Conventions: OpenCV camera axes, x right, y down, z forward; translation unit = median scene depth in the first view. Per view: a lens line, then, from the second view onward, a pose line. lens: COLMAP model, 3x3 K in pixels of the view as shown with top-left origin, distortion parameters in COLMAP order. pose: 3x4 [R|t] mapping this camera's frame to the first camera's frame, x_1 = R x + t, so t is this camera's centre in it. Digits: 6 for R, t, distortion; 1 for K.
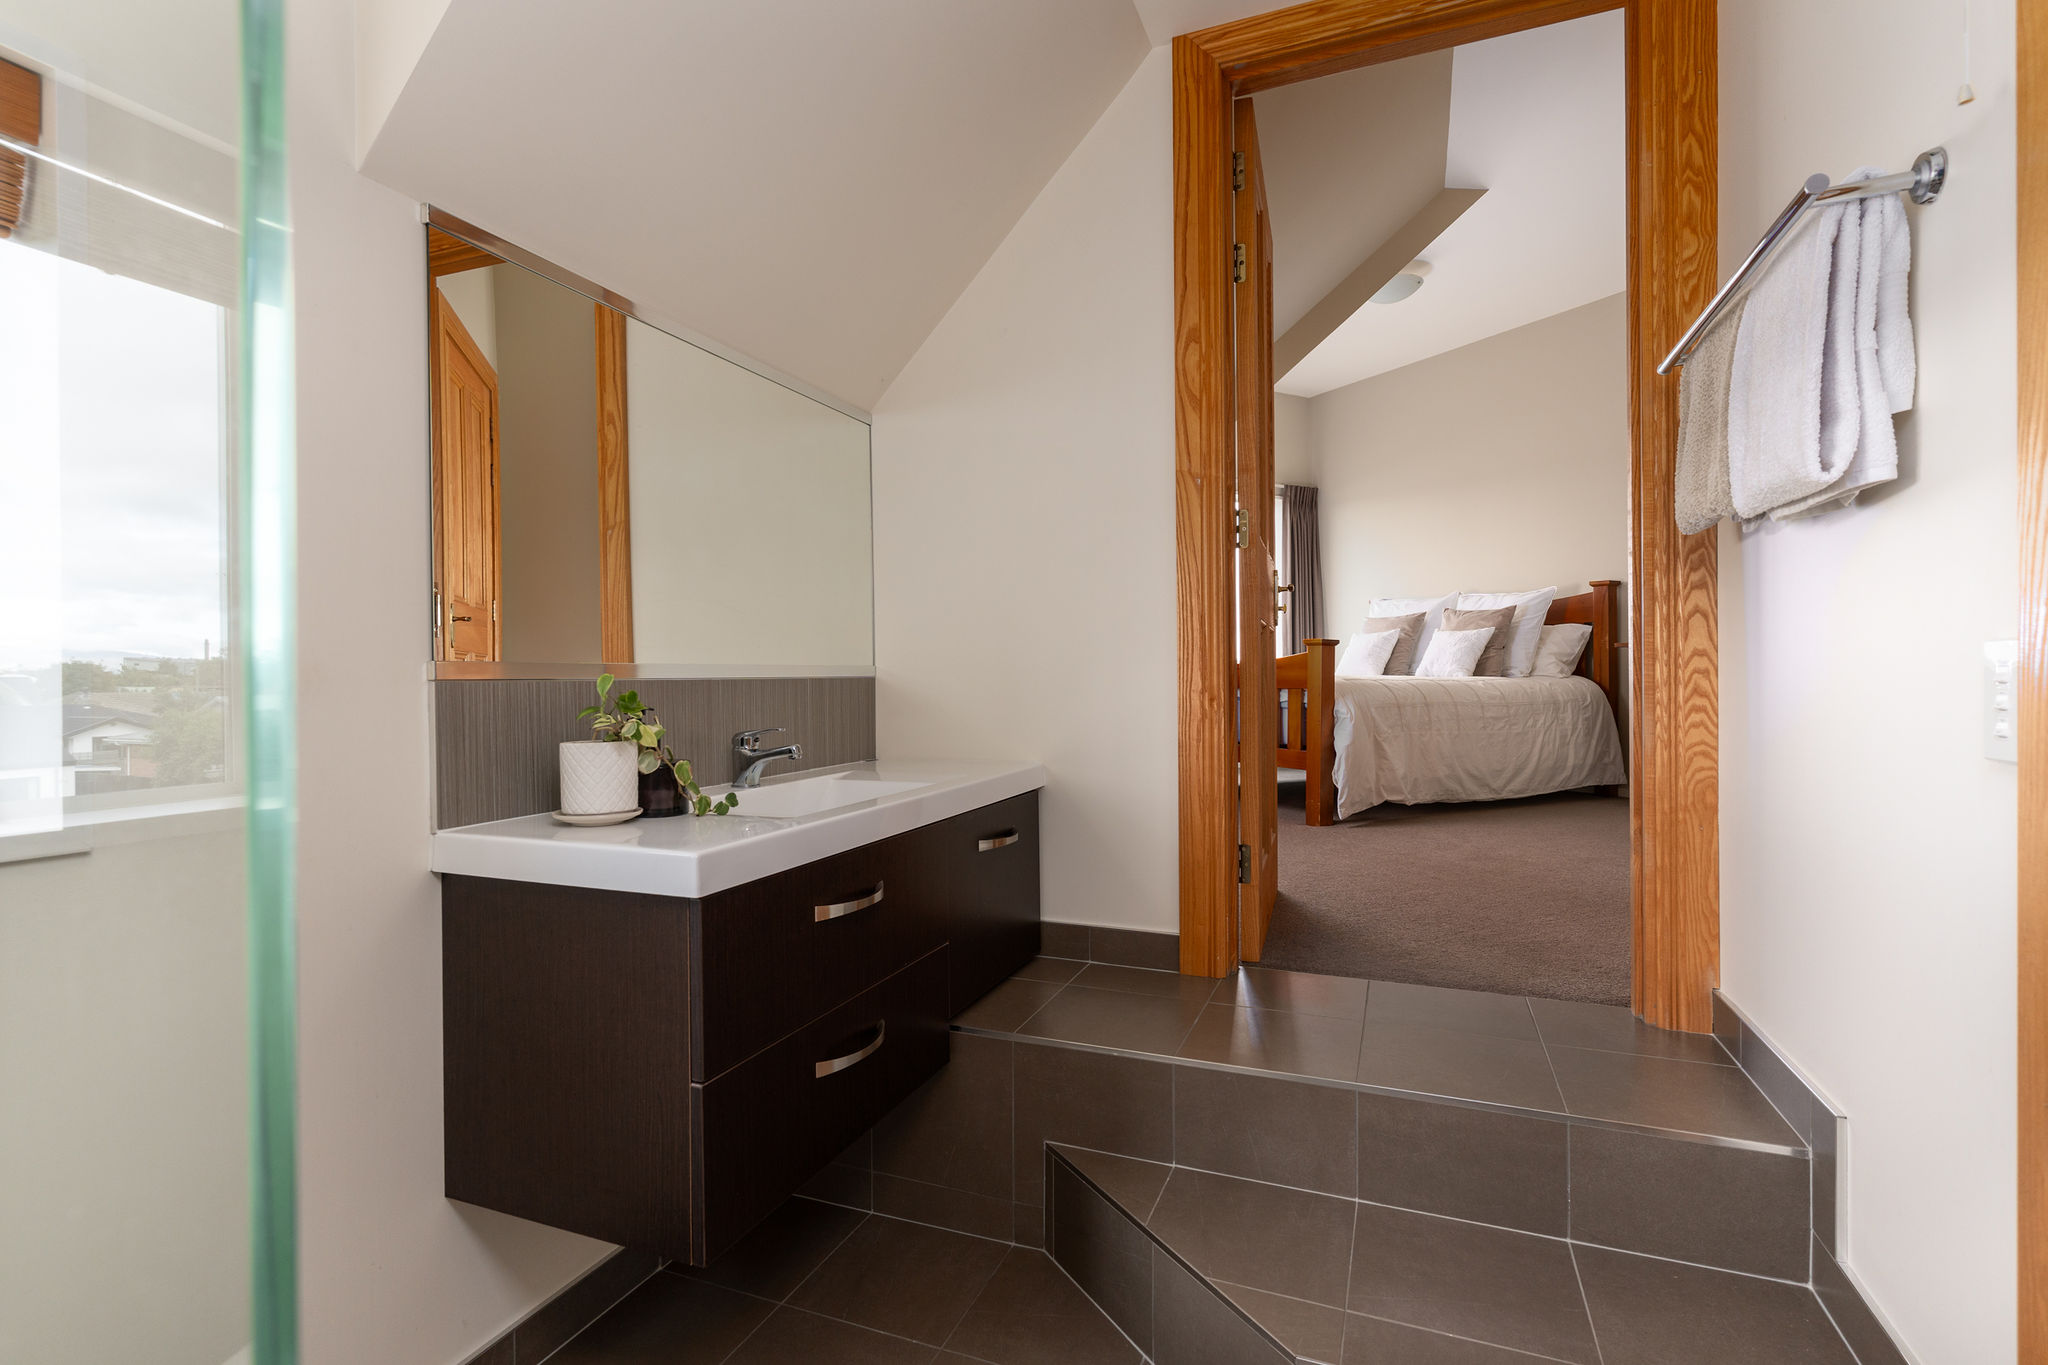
lens RADIAL K [[963.9, 0, 1013.4], [0, 963.9, 672.3], [0, 0, 1]] dist [-0.000850, 0.001387]
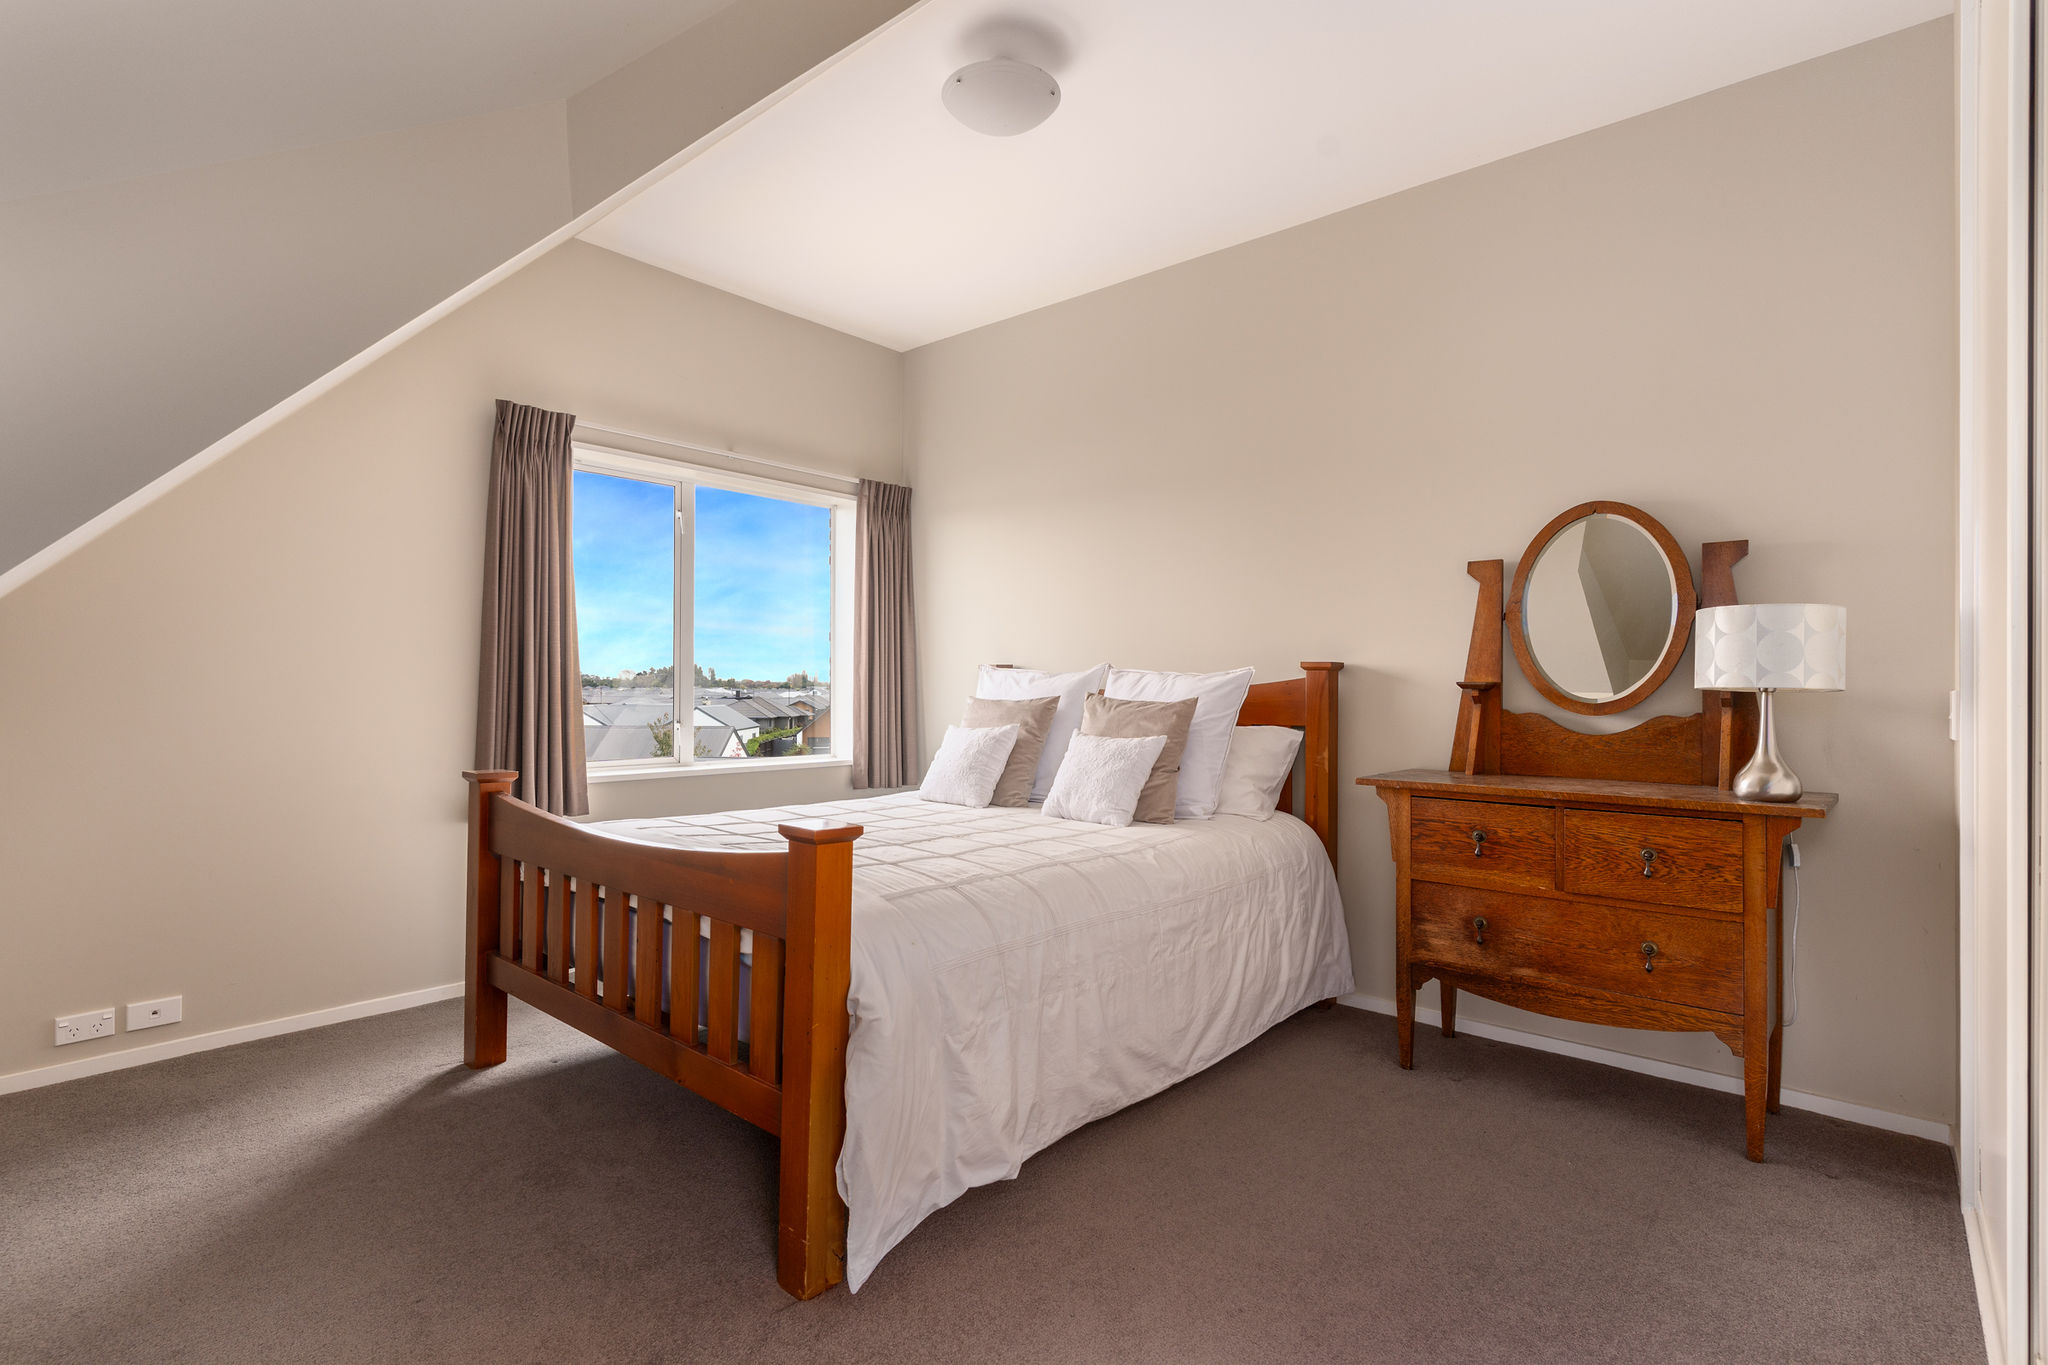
lens RADIAL K [[963.9, 0, 1021.3], [0, 963.9, 682.2], [0, 0, 1]] dist [-0.000850, 0.001387]
pose [[0.935399, 0.008080, 0.353501, 0.207004], [-0.008144, 0.999966, -0.001306, -0.077915], [-0.353499, -0.001657, 0.935433, 0.478013]]
